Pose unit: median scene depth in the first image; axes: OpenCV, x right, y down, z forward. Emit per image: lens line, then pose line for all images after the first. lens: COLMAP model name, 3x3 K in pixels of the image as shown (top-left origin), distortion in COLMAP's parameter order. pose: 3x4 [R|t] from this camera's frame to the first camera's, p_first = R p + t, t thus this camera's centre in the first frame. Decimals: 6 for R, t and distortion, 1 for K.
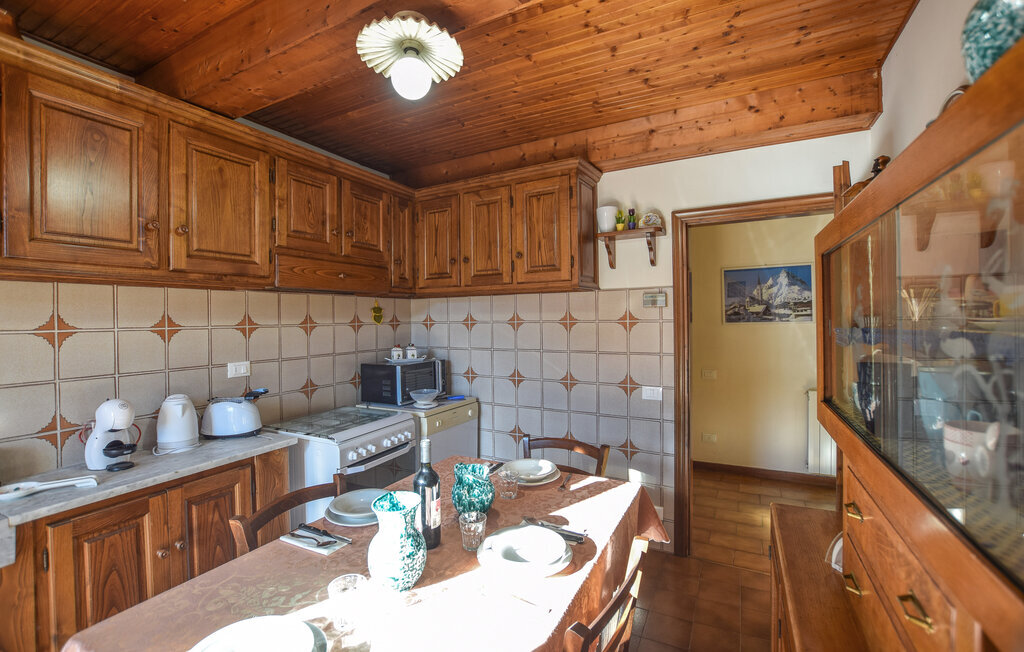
lens RADIAL K [[460.7, 0, 510.3], [0, 460.7, 318.7], [0, 0, 1]] dist [-0.001117, -0.000100]
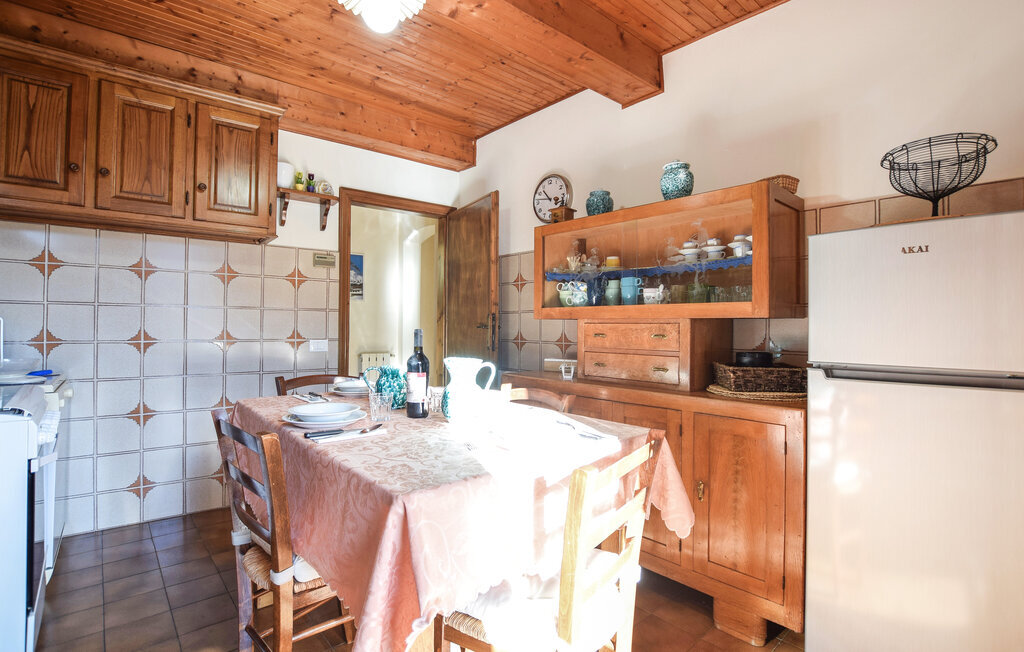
lens RADIAL K [[492.1, 0, 514.1], [0, 492.1, 326.8], [0, 0, 1]] dist [-0.000770, -0.000053]
pose [[0.381544, 0.015273, 0.924224, -0.593966], [-0.007357, 0.999882, -0.013486, 0.127536], [-0.924321, -0.001654, 0.381612, 0.114659]]
